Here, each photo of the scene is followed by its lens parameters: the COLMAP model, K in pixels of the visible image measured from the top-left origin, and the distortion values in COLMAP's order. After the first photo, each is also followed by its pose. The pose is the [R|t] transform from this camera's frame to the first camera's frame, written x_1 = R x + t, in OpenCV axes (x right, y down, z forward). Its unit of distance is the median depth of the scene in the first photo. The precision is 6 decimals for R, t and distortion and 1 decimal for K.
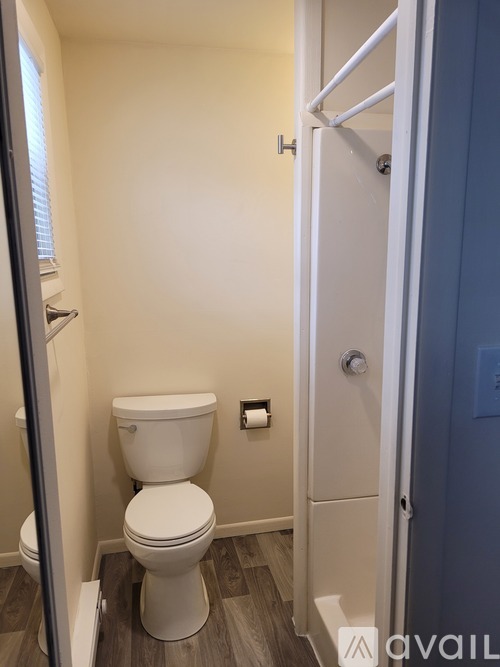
lens RADIAL K [[506.7, 0, 249.4], [0, 506.7, 333.8], [0, 0, 1]] dist [0.048425, -0.006812]
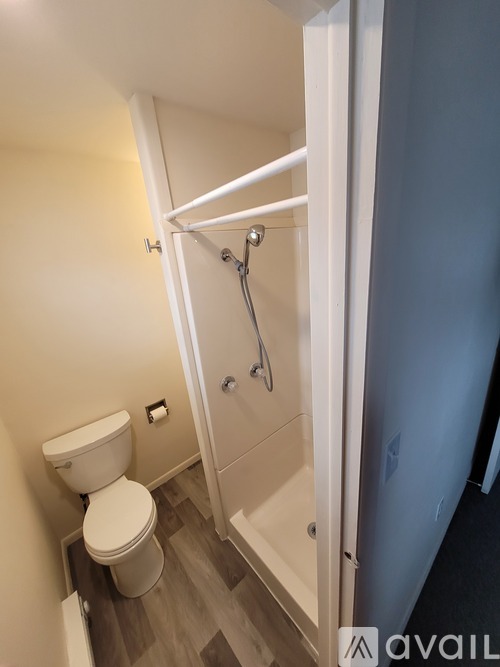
lens RADIAL K [[263.6, 0, 250.7], [0, 263.6, 335.1], [0, 0, 1]] dist [0.001785, -0.000140]
pose [[0.871052, -0.229493, 0.434282, -0.045933], [0.174697, 0.971076, 0.162764, -0.185295], [-0.459074, -0.065908, 0.885950, 0.238272]]
